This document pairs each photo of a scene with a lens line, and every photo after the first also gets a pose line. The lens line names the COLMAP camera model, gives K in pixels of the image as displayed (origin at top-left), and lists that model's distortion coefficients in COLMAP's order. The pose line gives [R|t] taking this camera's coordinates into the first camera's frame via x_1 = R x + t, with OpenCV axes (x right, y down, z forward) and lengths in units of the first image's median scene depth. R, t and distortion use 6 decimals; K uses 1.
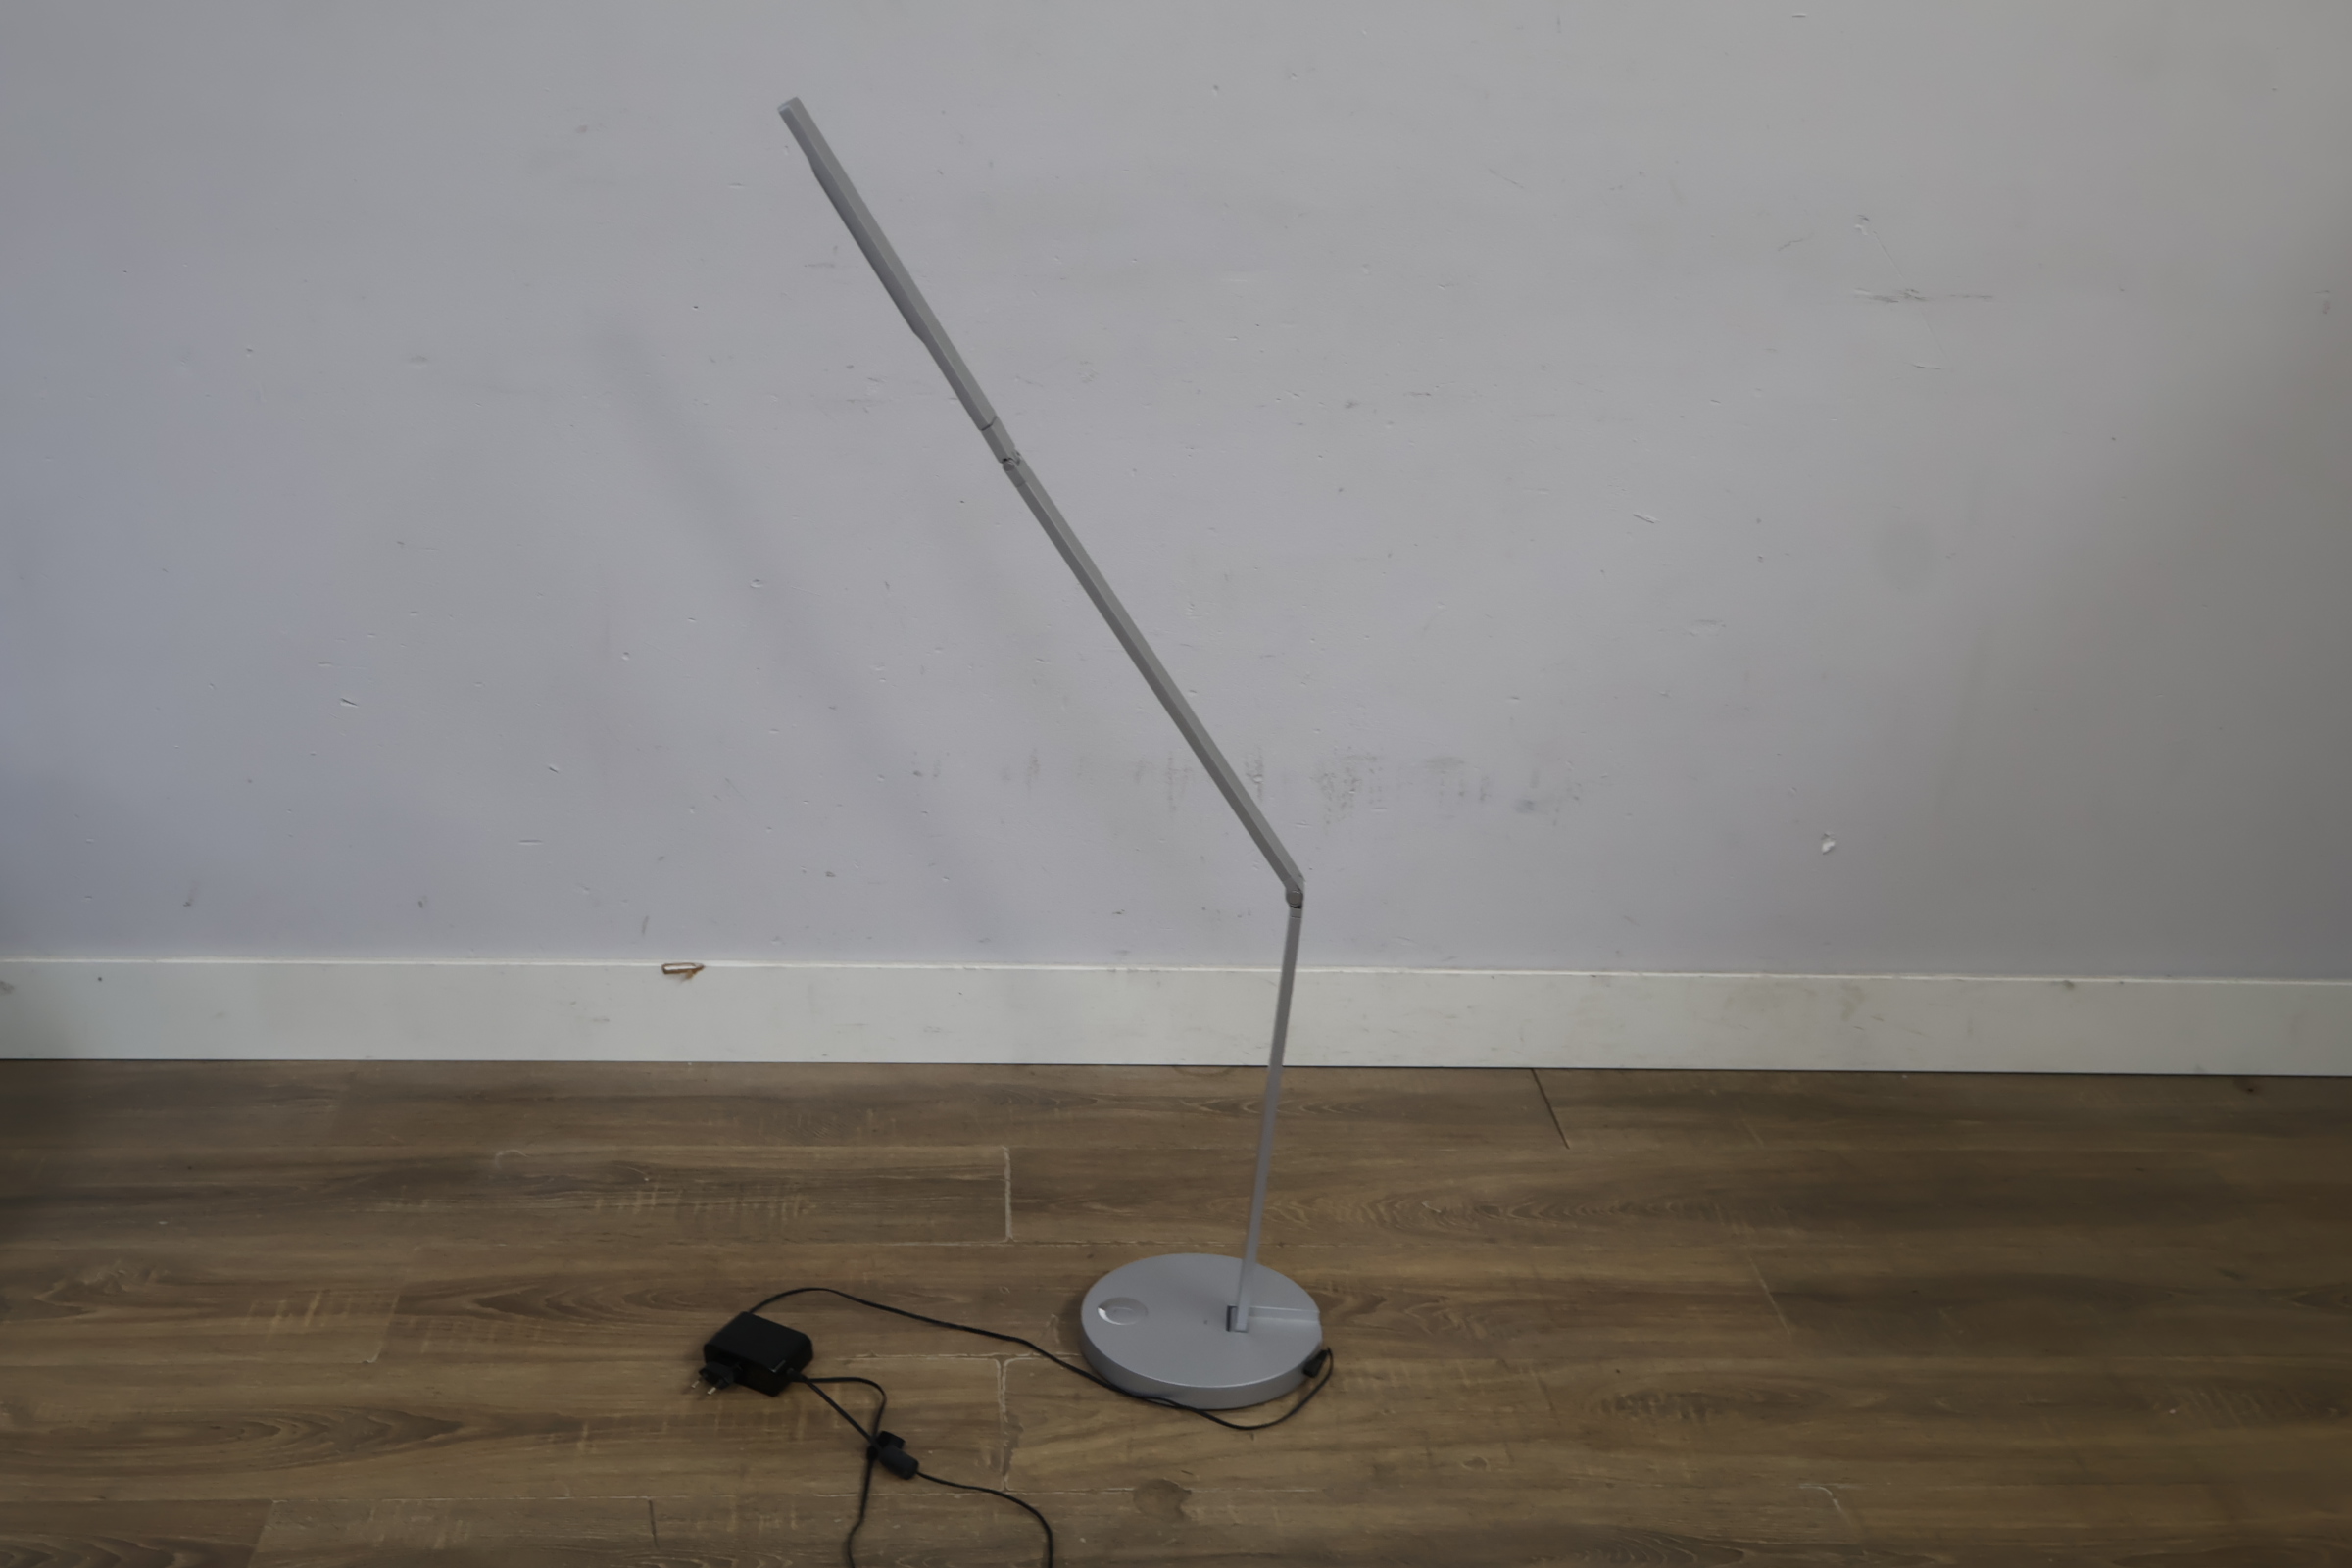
lens RADIAL K [[2636.6, 0, 1179.2], [0, 2636.6, 781.3], [0, 0, 1]] dist [0.014146, 0.000000]
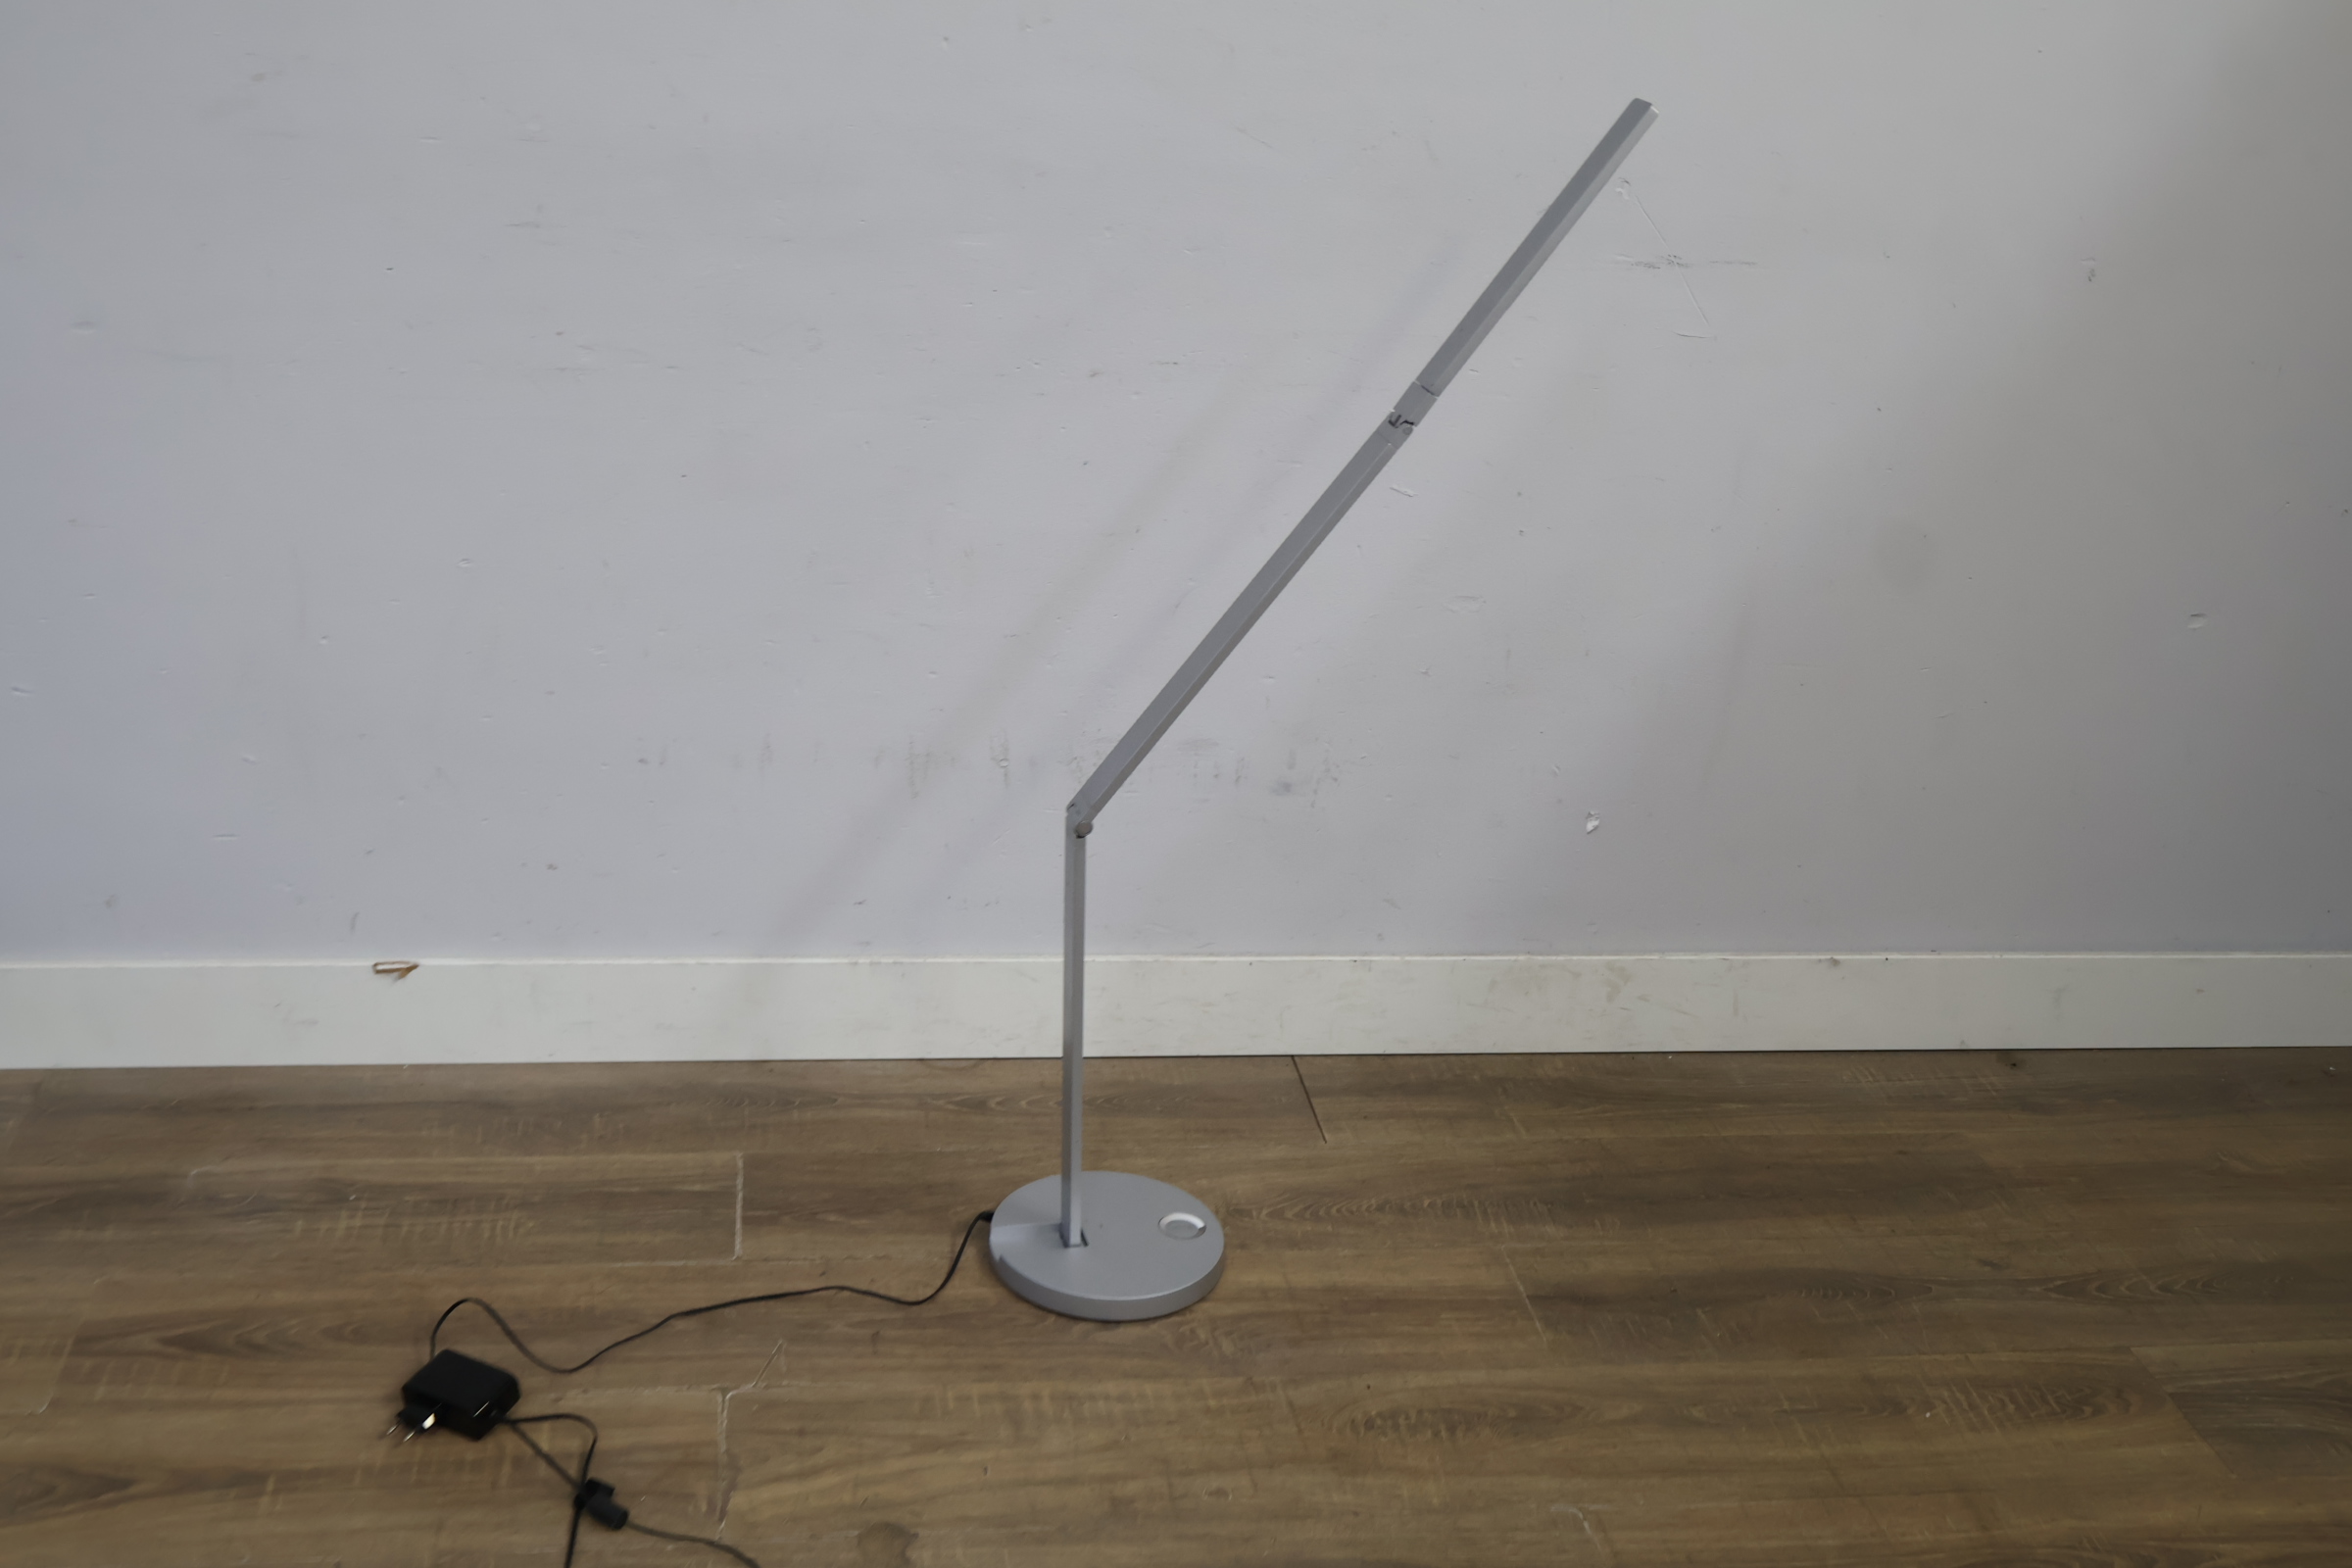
lens RADIAL K [[2636.6, 0, 1170.3], [0, 2636.6, 778.6], [0, 0, 1]] dist [0.014146, 0.000000]
pose [[0.997737, -0.007587, 0.066802, 0.028922], [0.005256, 0.999374, 0.034997, -0.031342], [-0.067026, -0.034567, 0.997152, 0.045048]]
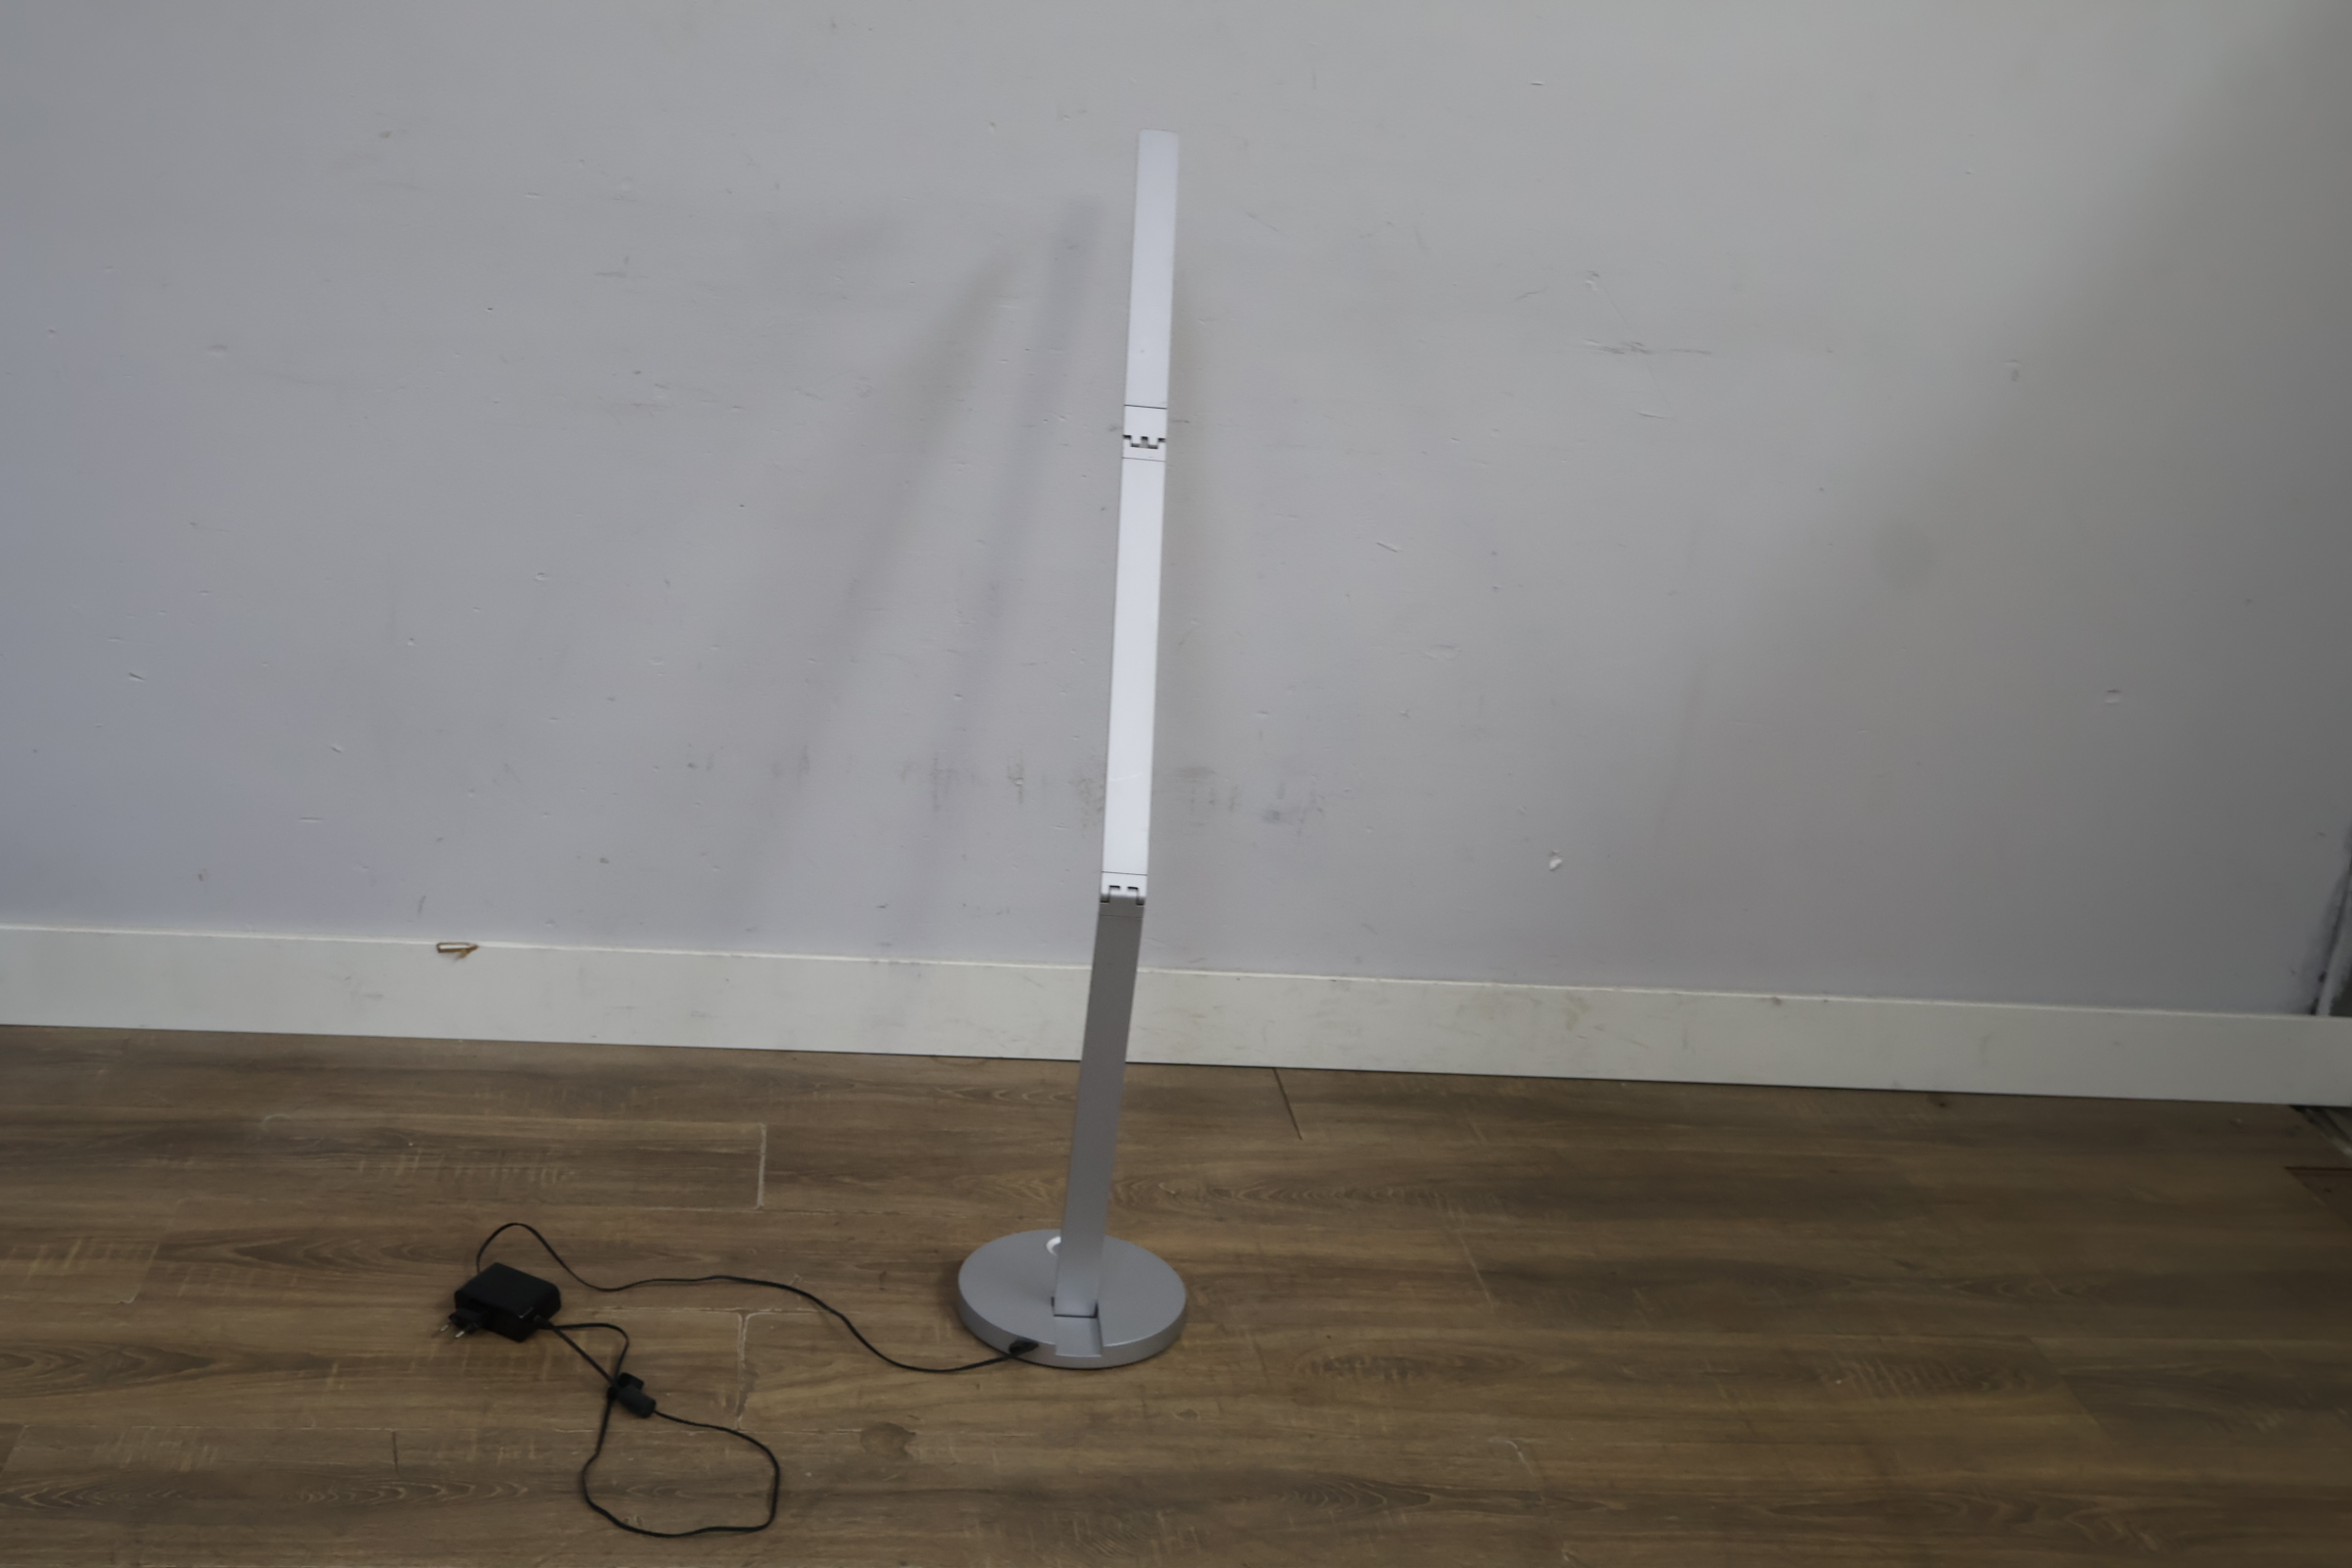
lens RADIAL K [[2636.6, 0, 1172.0], [0, 2636.6, 775.6], [0, 0, 1]] dist [0.014146, 0.000000]
pose [[0.997652, 0.031182, 0.060975, 0.029380], [-0.029268, 0.999058, -0.032026, 0.031561], [-0.061916, 0.030166, 0.997625, -0.058444]]
